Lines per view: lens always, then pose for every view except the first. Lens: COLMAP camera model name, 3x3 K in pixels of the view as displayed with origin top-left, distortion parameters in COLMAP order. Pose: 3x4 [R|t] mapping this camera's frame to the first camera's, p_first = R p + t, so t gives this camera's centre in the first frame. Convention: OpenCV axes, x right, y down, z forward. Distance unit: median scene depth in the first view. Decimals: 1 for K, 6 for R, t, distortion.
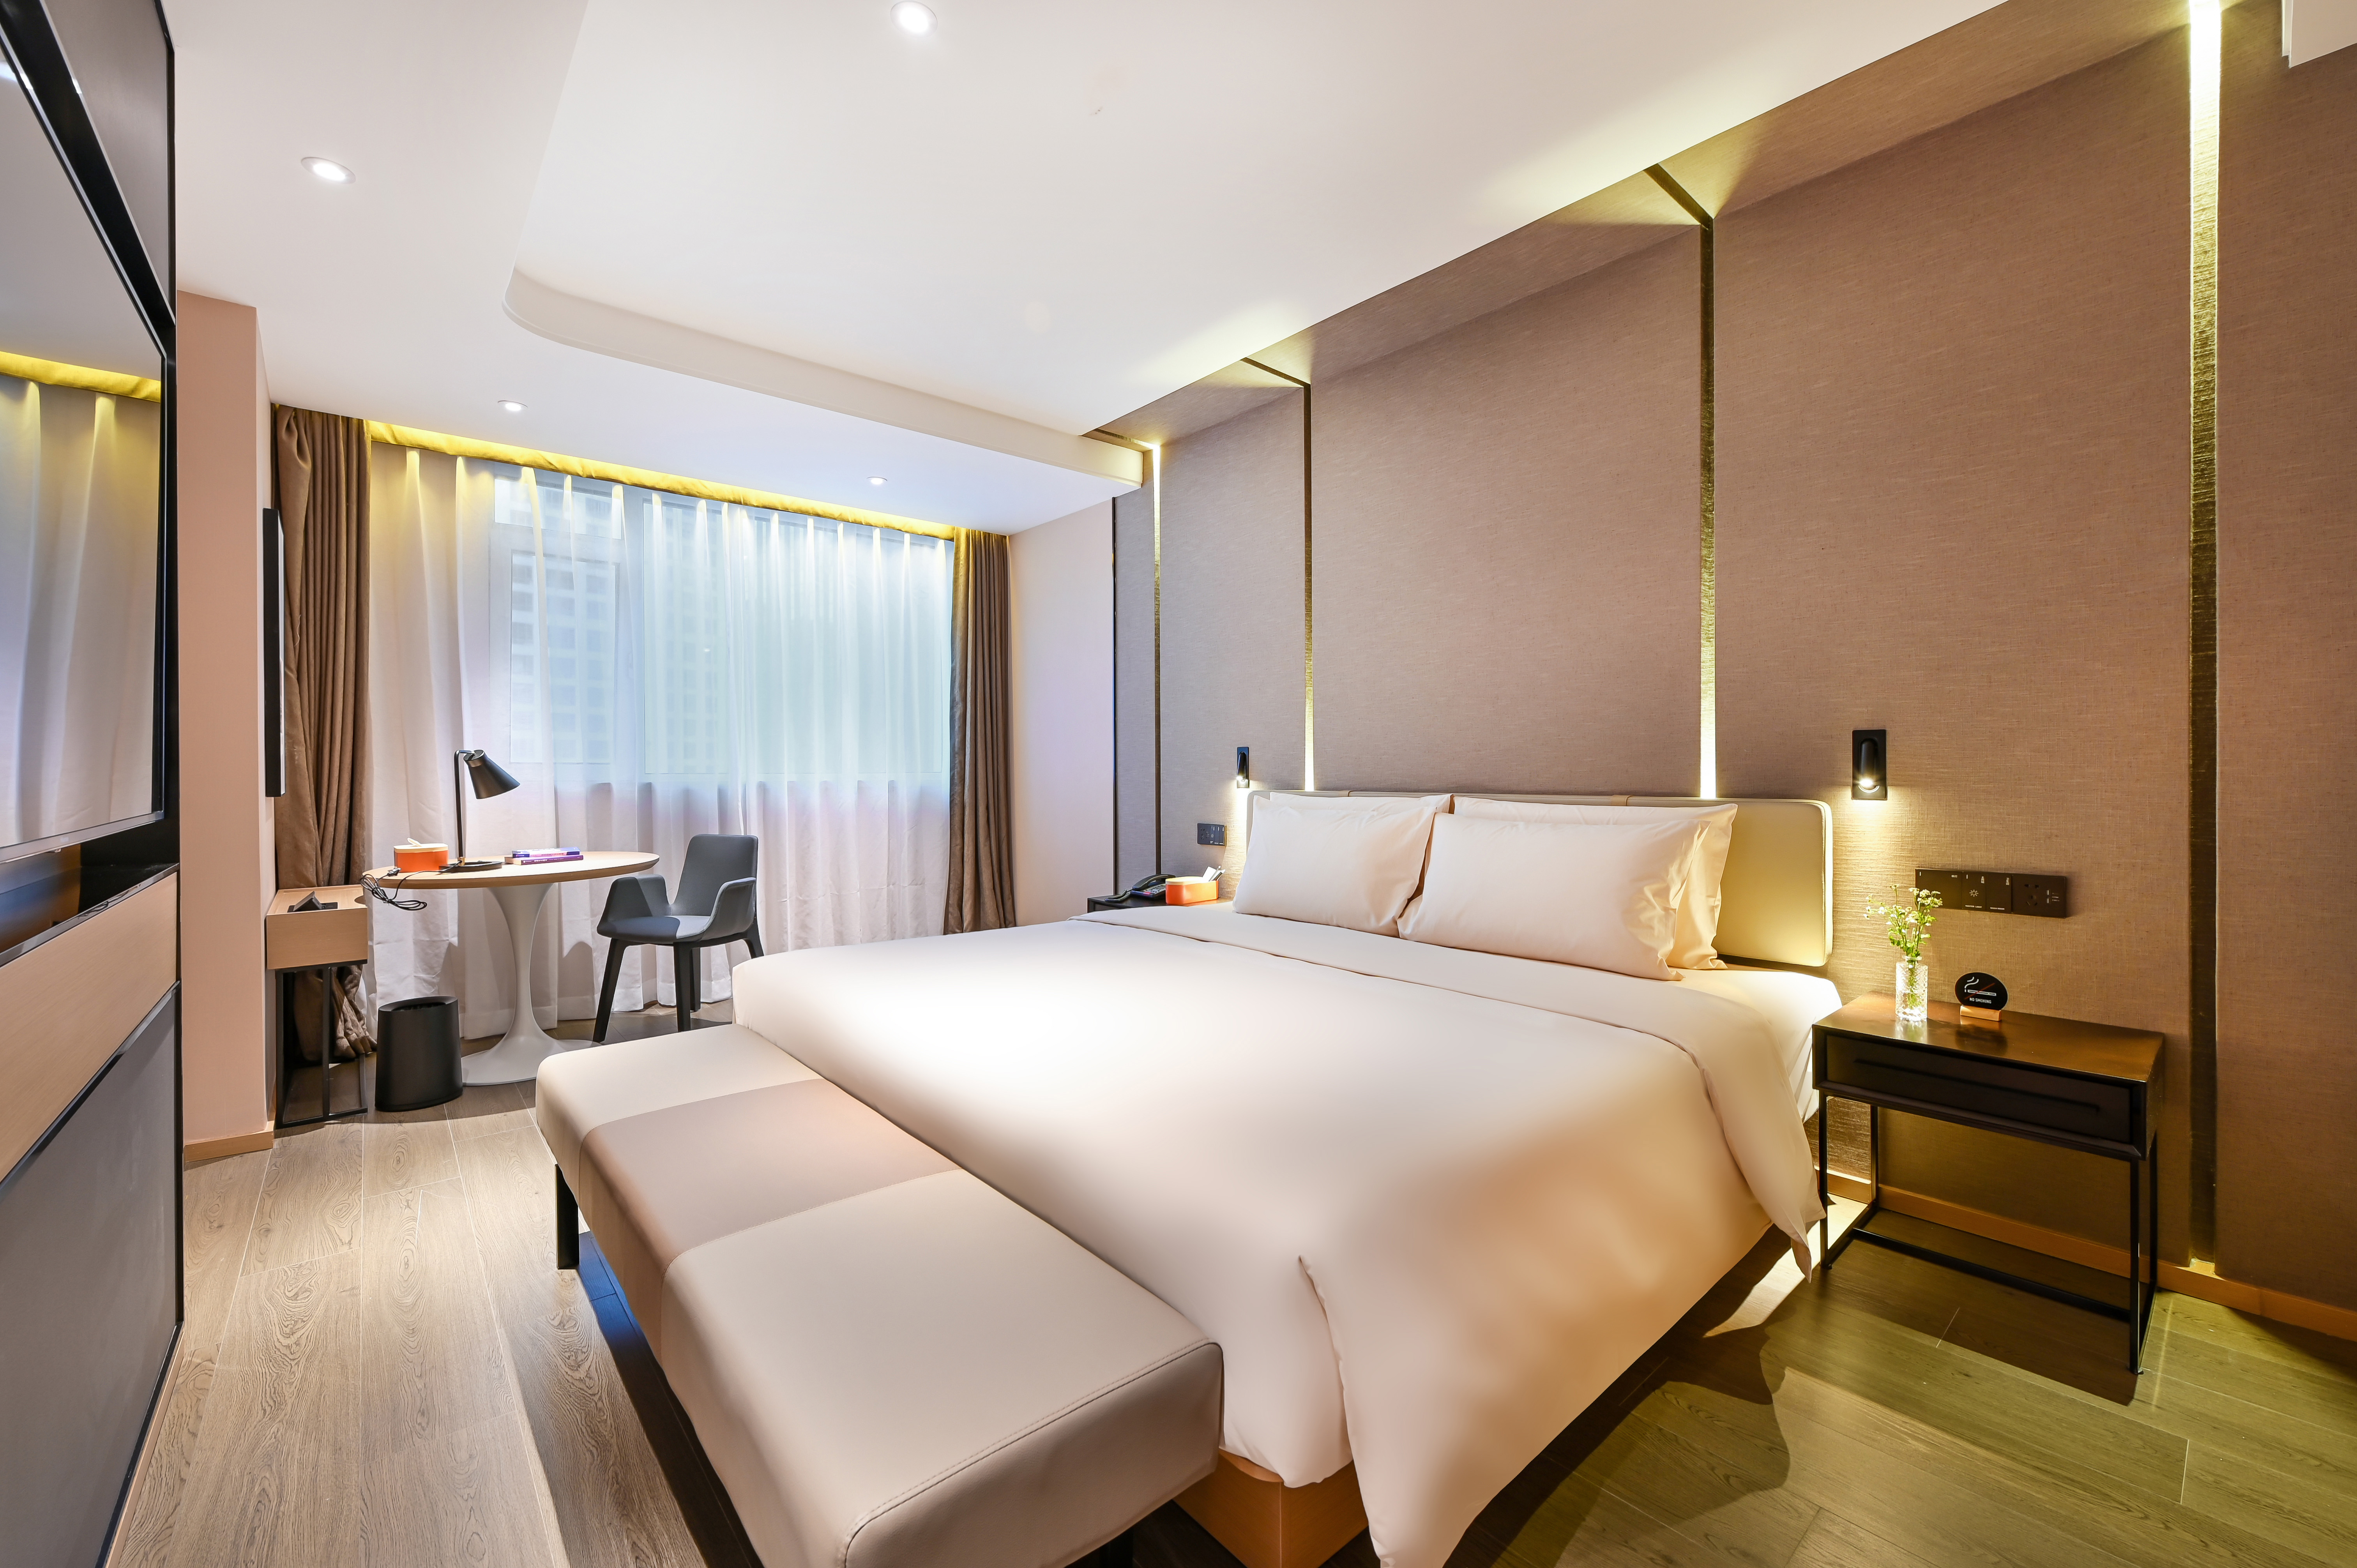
lens RADIAL K [[937.3, 0, 1178.8], [0, 937.3, 775.1], [0, 0, 1]] dist [-0.002624, -0.001266]
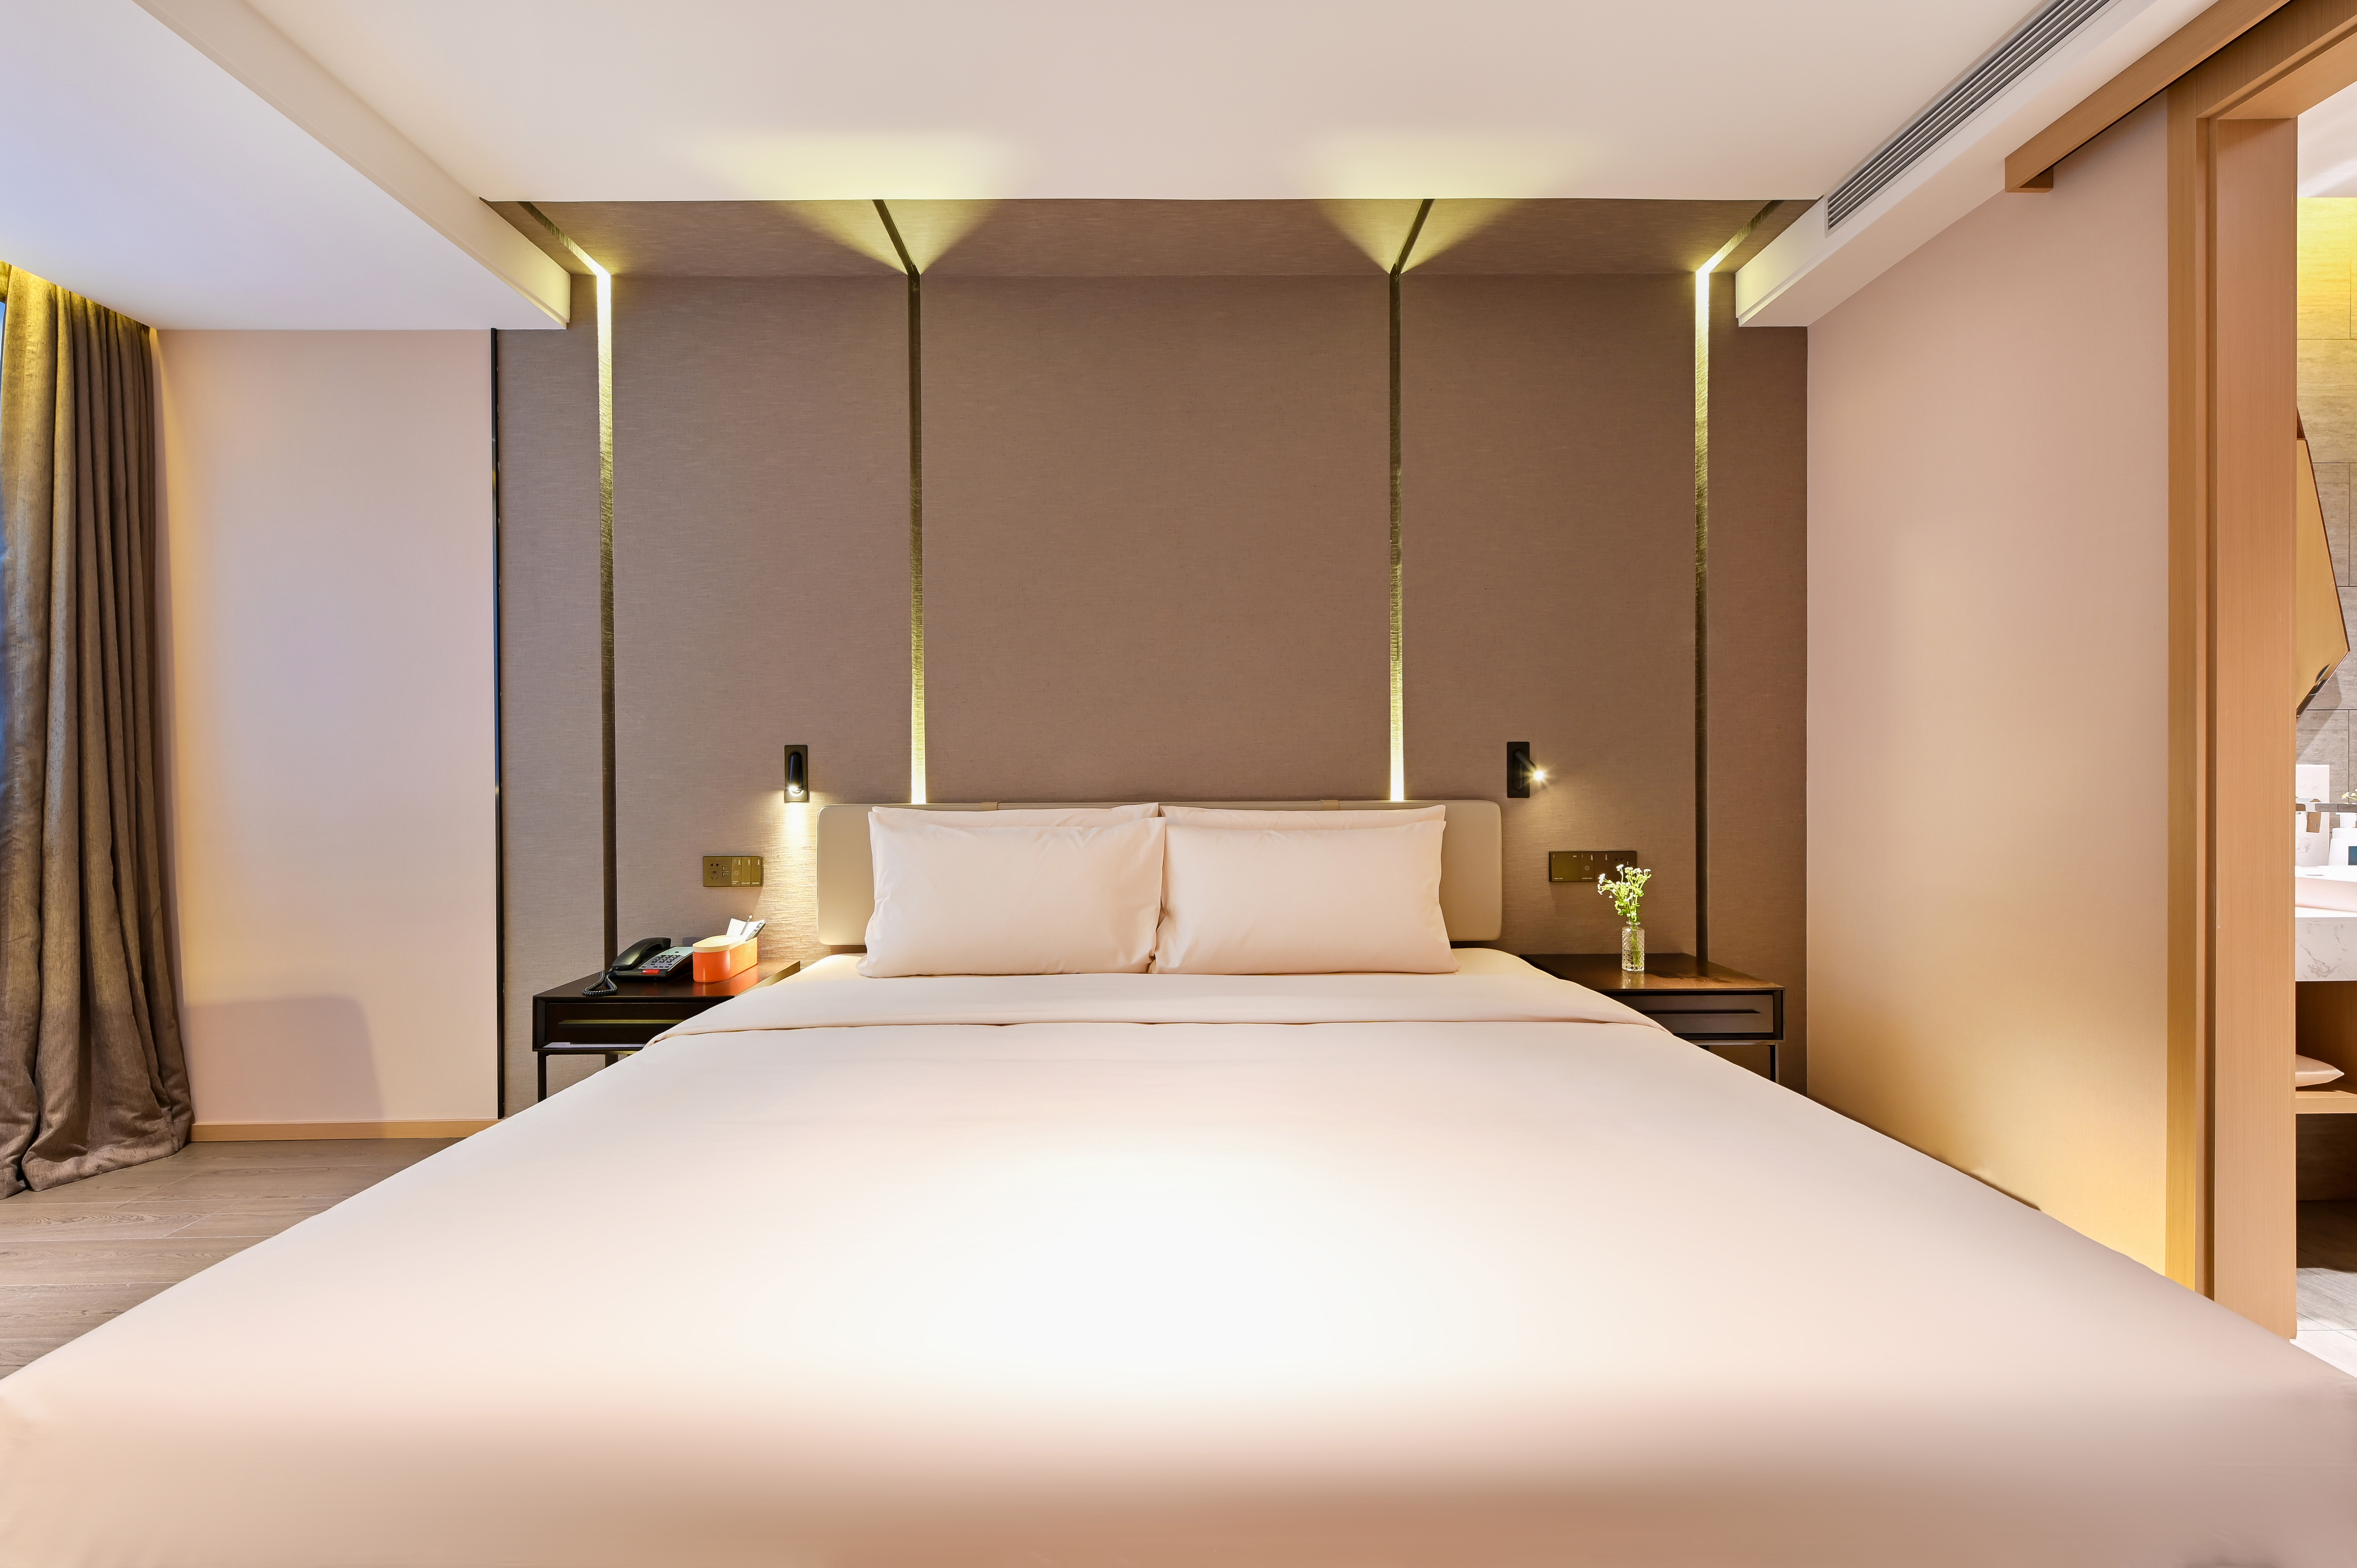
lens RADIAL K [[937.3, 0, 1178.1], [0, 937.3, 785.6], [0, 0, 1]] dist [-0.002624, -0.001266]
pose [[0.649145, -0.005100, 0.760647, -0.294176], [0.007370, 0.999973, 0.000415, 0.003141], [-0.760629, 0.005337, 0.649165, 0.327263]]
